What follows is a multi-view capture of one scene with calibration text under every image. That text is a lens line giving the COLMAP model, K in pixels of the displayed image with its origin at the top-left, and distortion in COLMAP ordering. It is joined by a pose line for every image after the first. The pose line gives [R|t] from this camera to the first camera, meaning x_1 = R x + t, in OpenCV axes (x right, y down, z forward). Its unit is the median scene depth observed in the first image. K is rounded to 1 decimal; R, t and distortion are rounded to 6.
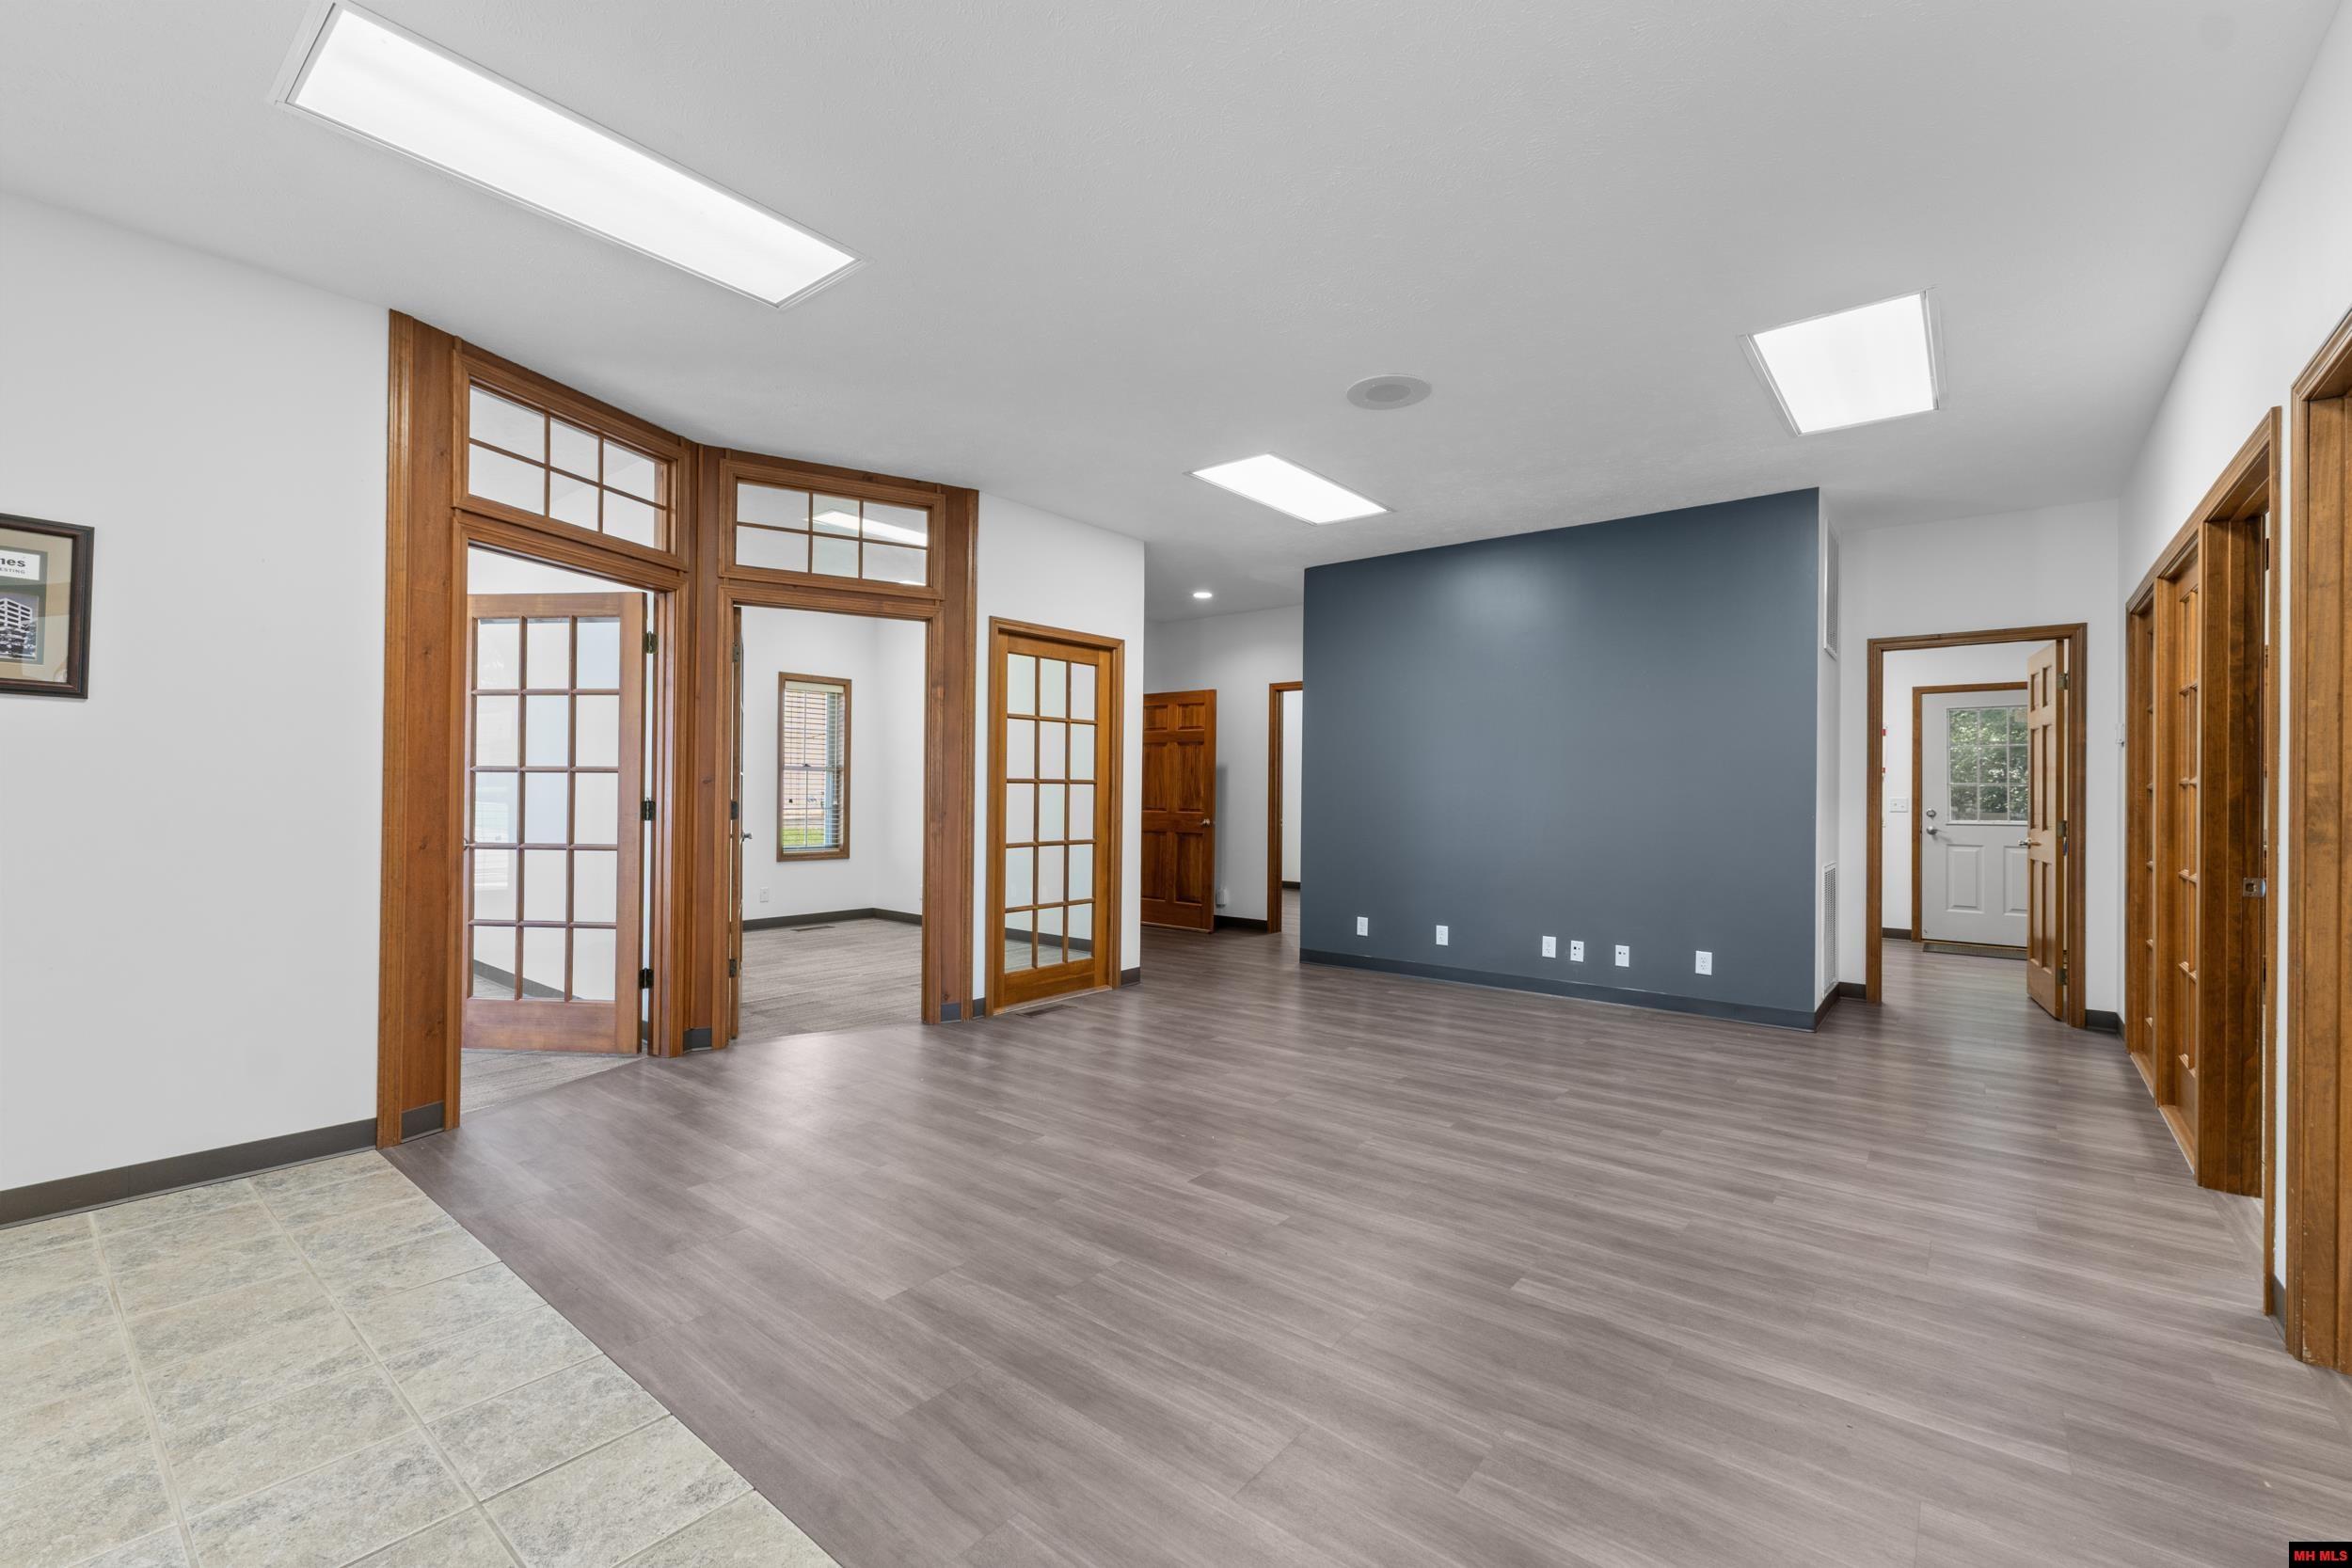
lens RADIAL K [[988.5, 0, 1181.2], [0, 988.5, 784.8], [0, 0, 1]] dist [0.000993, -0.000007]
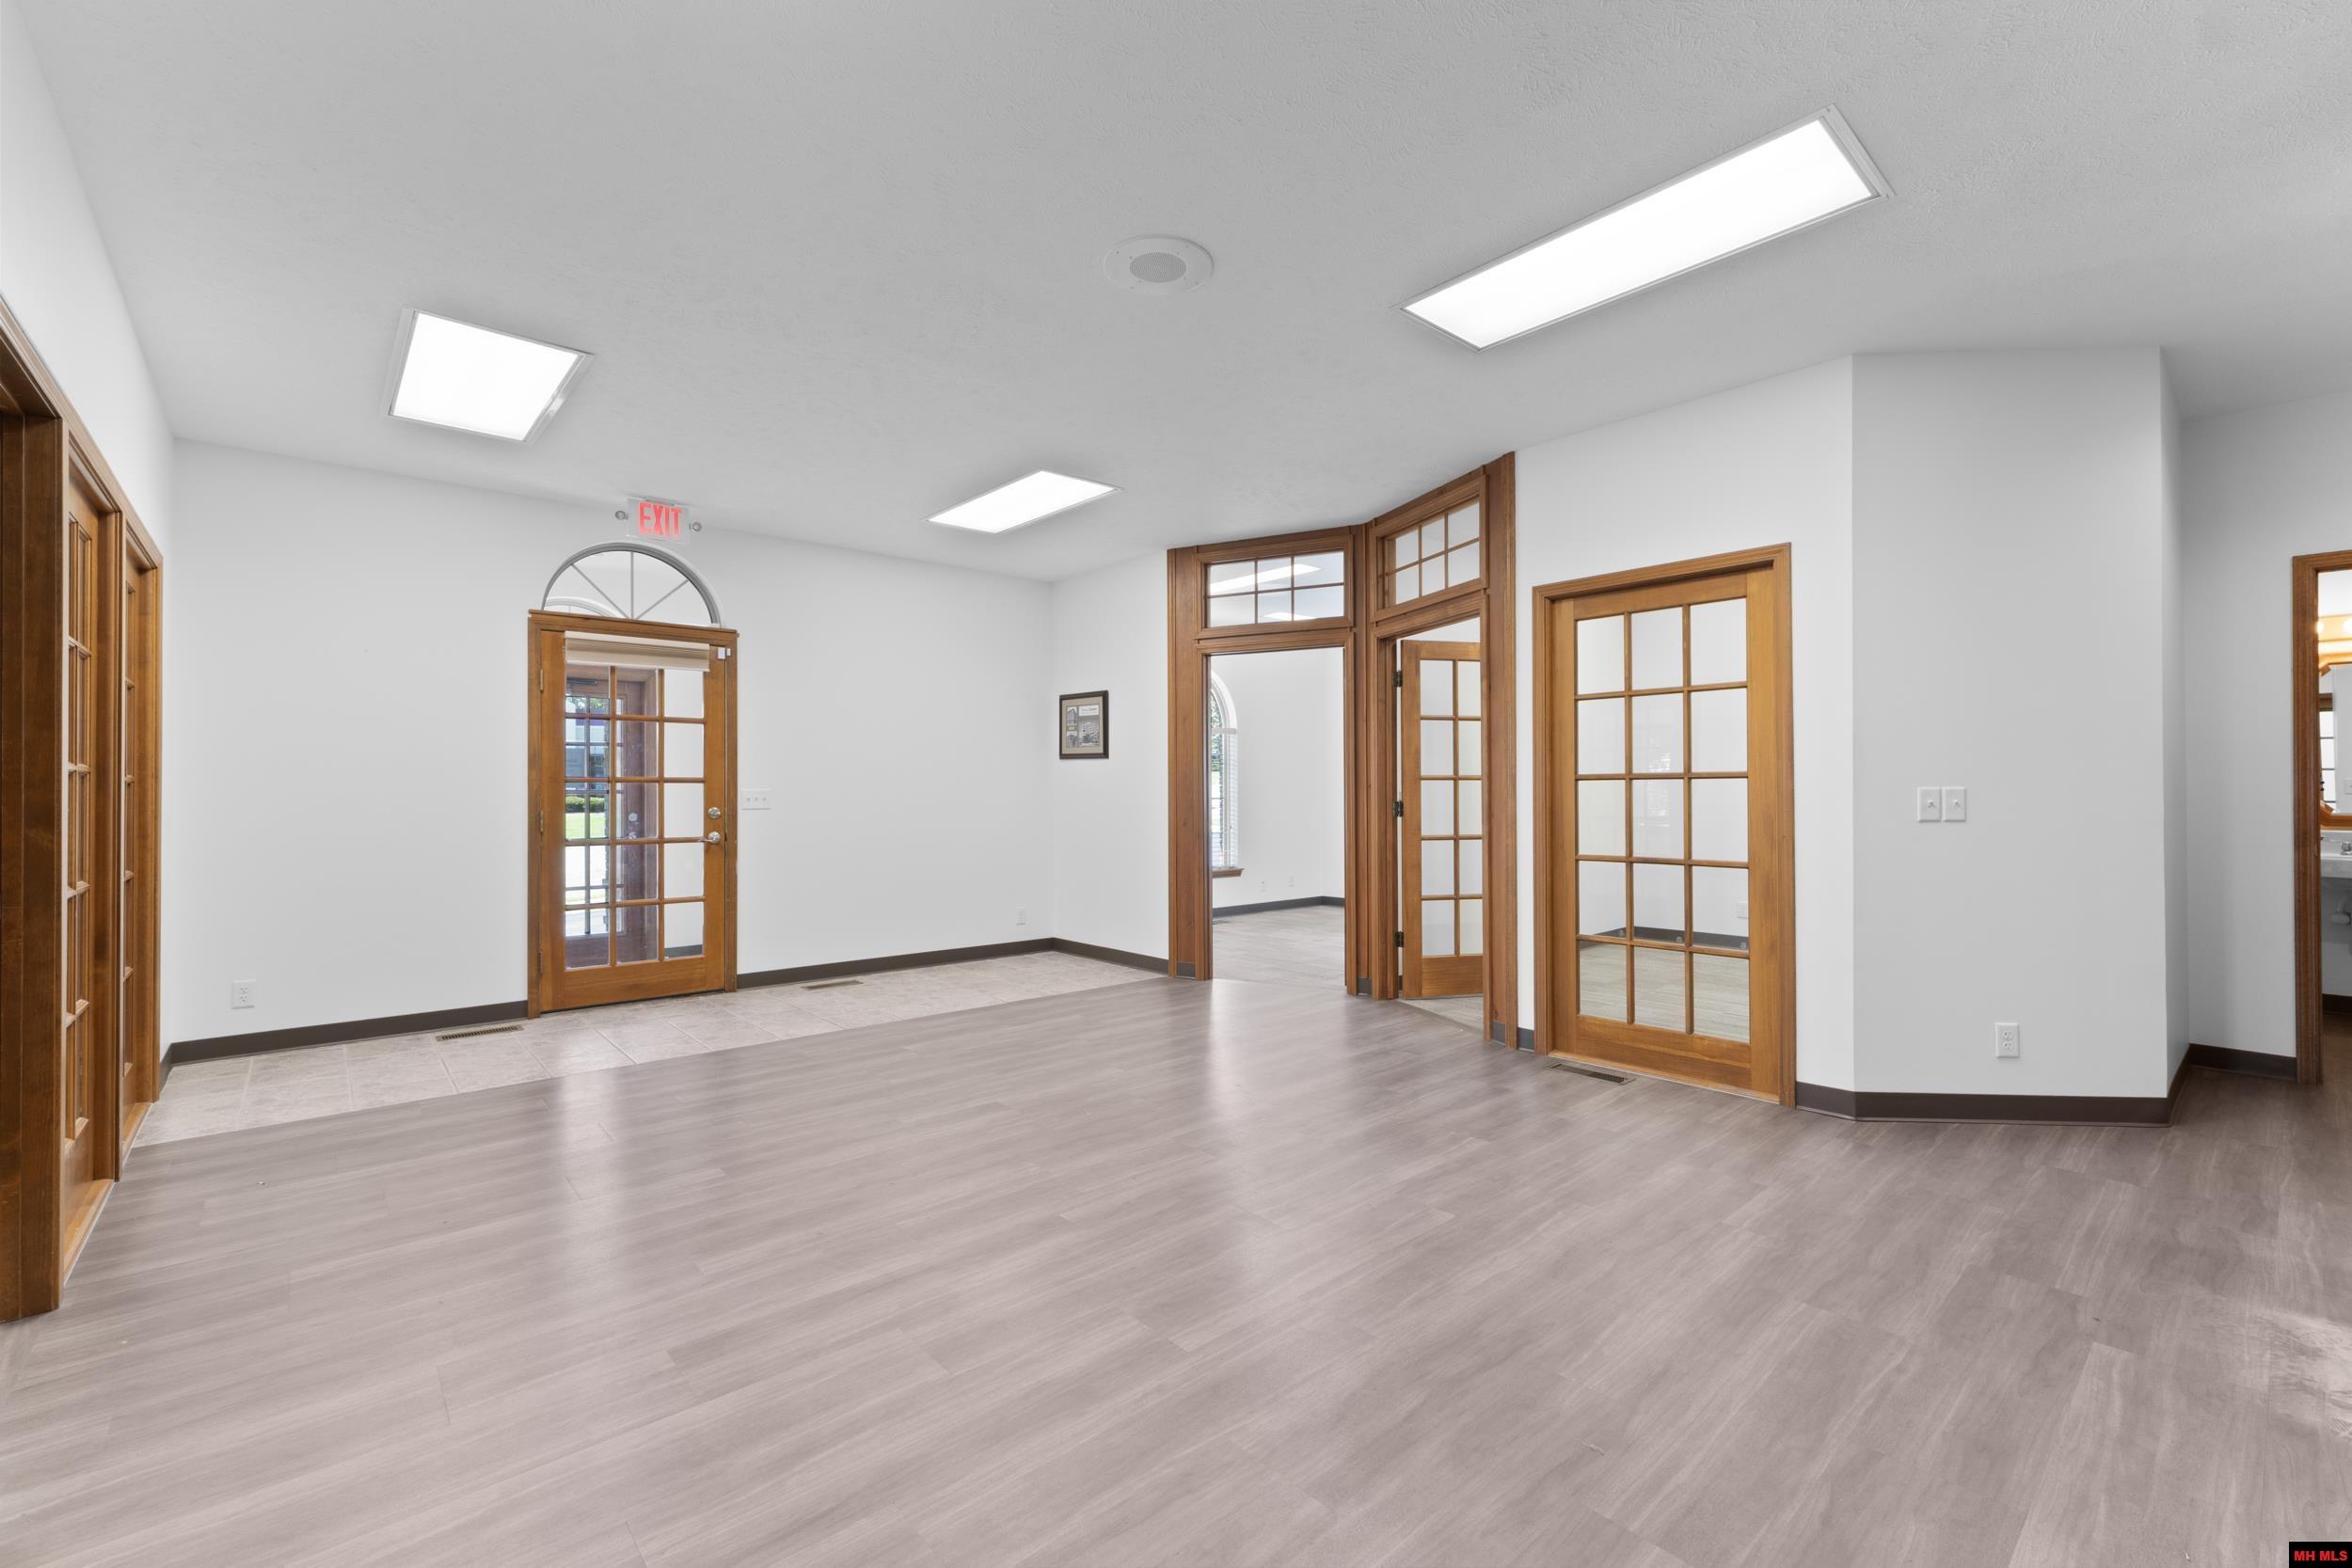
lens RADIAL K [[987.4, 0, 1179.6], [0, 987.4, 789.2], [0, 0, 1]] dist [-0.001292, -0.000562]
pose [[-0.163647, -0.013122, -0.986432, 0.981275], [0.007383, 0.999867, -0.014526, 0.021490], [0.986491, -0.009660, -0.163529, 1.168766]]
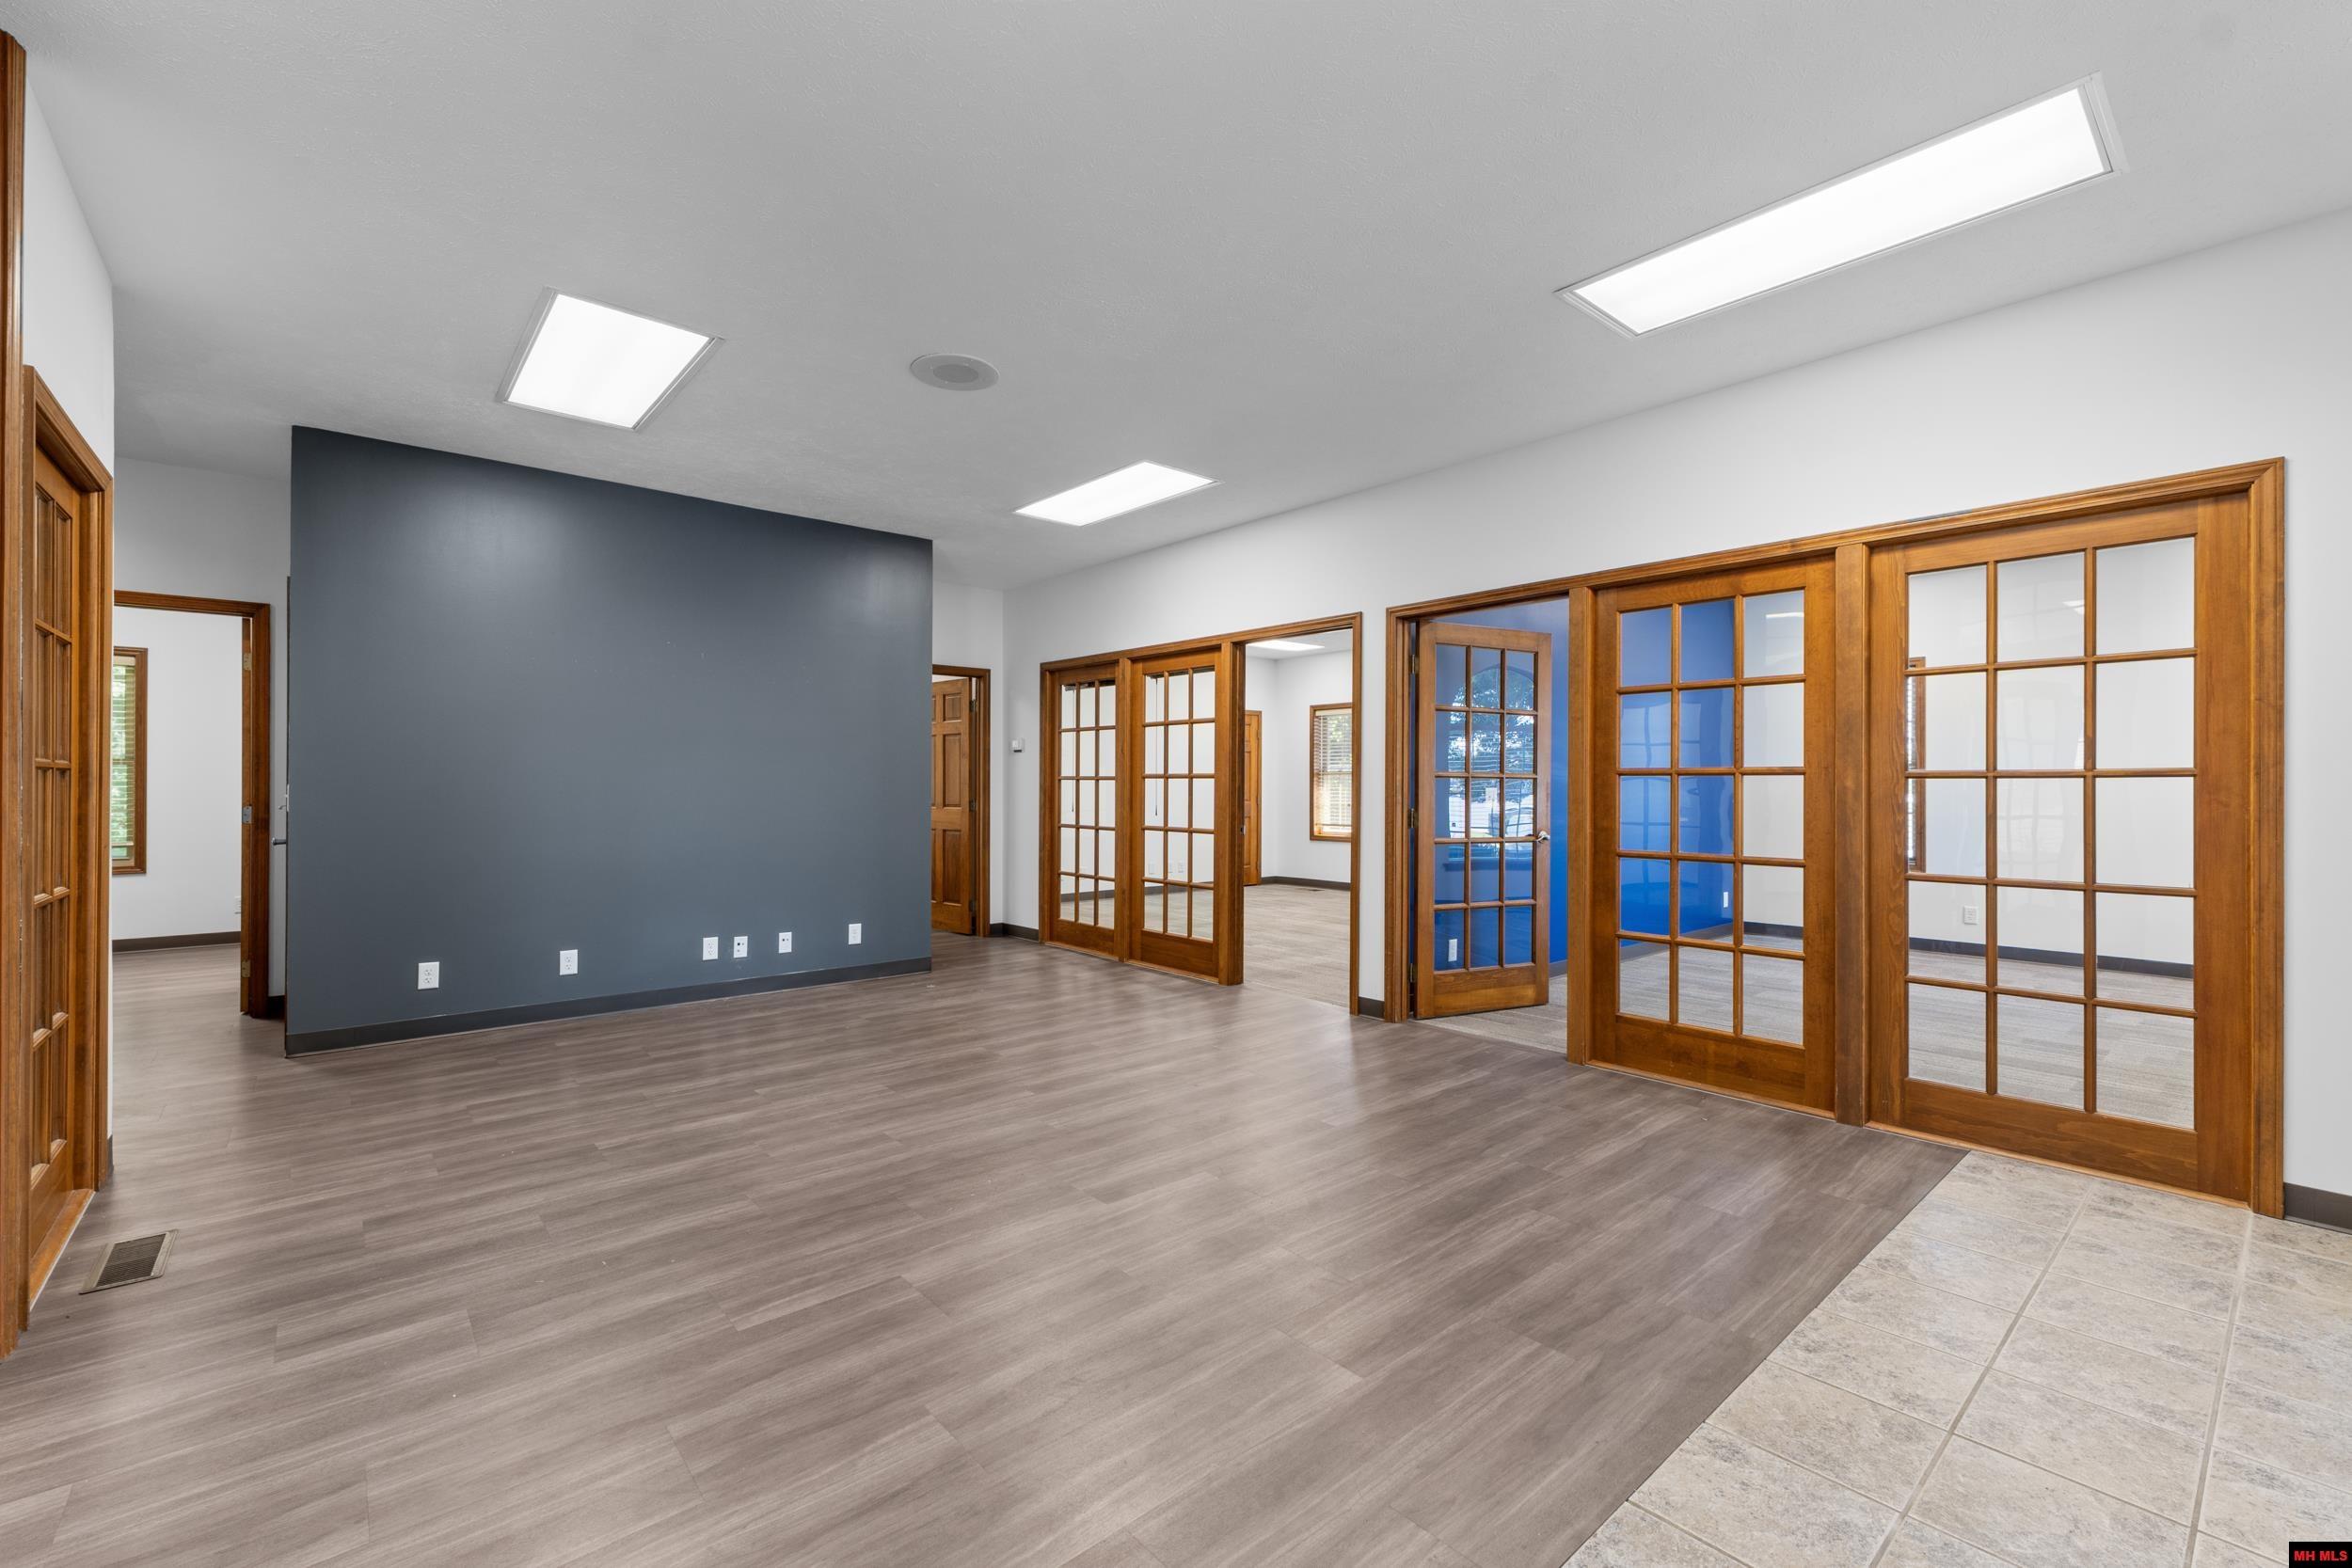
lens RADIAL K [[988.5, 0, 1181.2], [0, 988.5, 784.8], [0, 0, 1]] dist [0.000993, -0.000007]
pose [[0.172897, -0.007331, 0.984913, -0.730224], [-0.006818, 0.999939, 0.008639, -0.002441], [-0.984916, -0.008209, 0.172837, 0.628408]]
